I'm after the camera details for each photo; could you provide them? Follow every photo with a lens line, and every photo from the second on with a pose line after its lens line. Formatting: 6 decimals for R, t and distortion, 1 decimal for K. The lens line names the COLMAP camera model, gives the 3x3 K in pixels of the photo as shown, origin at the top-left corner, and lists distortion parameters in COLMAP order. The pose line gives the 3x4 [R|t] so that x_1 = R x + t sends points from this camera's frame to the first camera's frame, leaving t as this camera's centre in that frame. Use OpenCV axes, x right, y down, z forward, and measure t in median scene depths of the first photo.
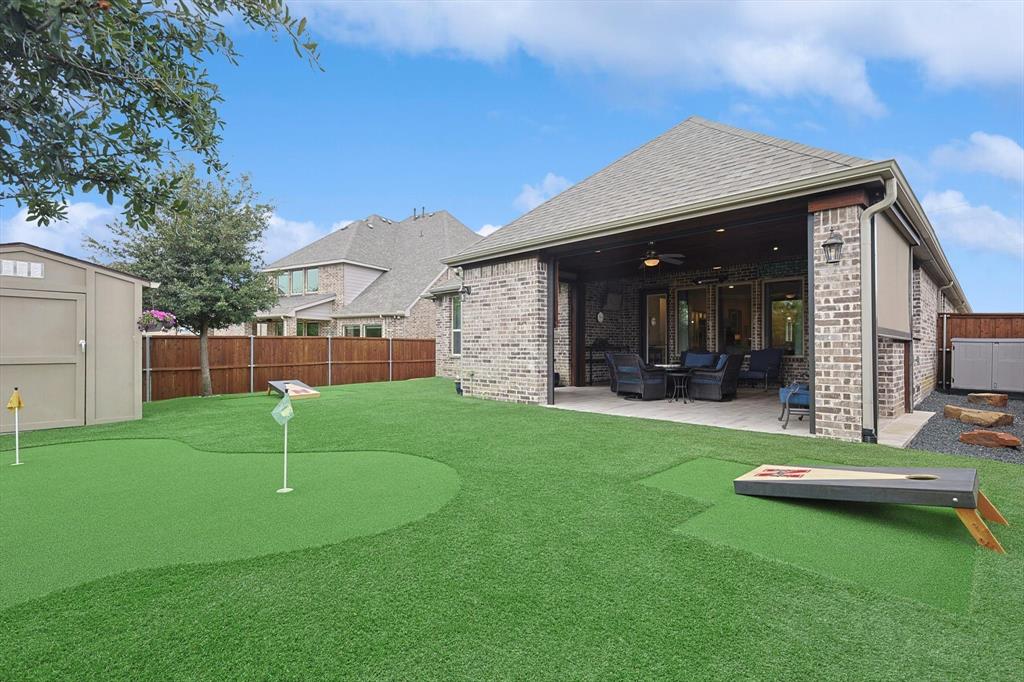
lens RADIAL K [[475.1, 0, 514.6], [0, 475.1, 342.5], [0, 0, 1]] dist [0.014697, 0.000353]
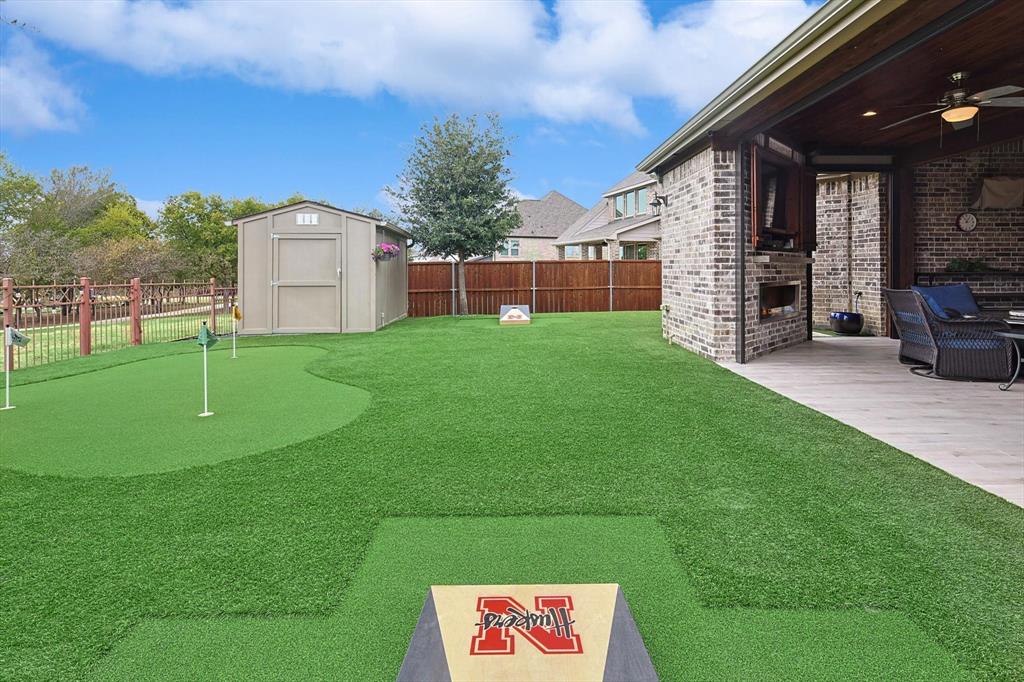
lens RADIAL K [[502.9, 0, 518.2], [0, 502.9, 265.3], [0, 0, 1]] dist [0.013265, -0.000962]
pose [[0.712372, -0.004133, -0.701790, 0.302962], [0.007986, 0.999966, 0.002218, -0.008624], [0.701757, -0.007184, 0.712380, 0.244793]]
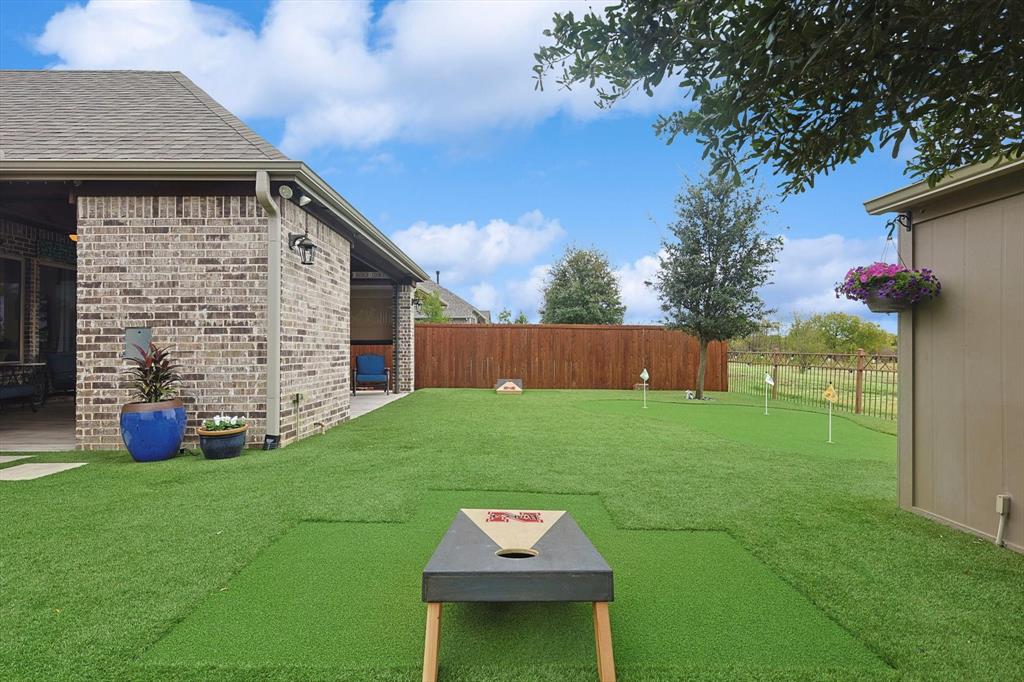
lens RADIAL K [[469.9, 0, 507.7], [0, 469.9, 346.3], [0, 0, 1]] dist [0.003024, 0.000276]
pose [[-0.705728, 0.005665, 0.708461, -0.625695], [-0.006165, 0.999881, -0.014137, 0.011777], [-0.708456, -0.014344, -0.705609, 1.181816]]
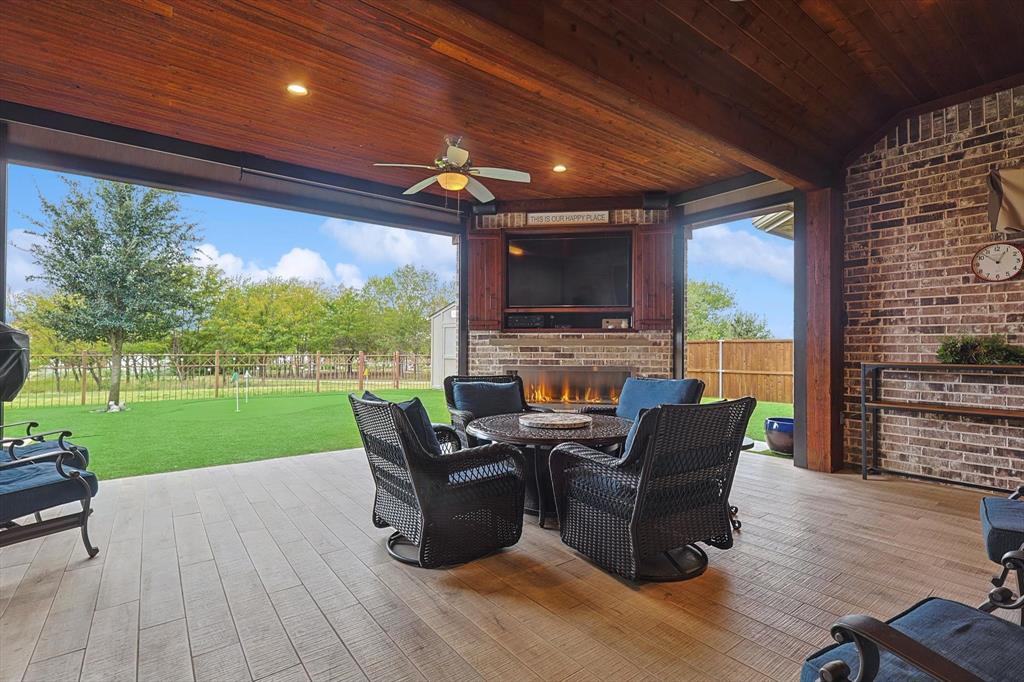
lens RADIAL K [[481.0, 0, 521.2], [0, 481.0, 343.0], [0, 0, 1]] dist [-0.000280, -0.000052]
pose [[-0.126253, -0.004876, -0.991986, 0.670393], [0.006665, 0.999961, -0.005763, -0.007340], [0.991976, -0.007339, -0.126215, 1.016749]]
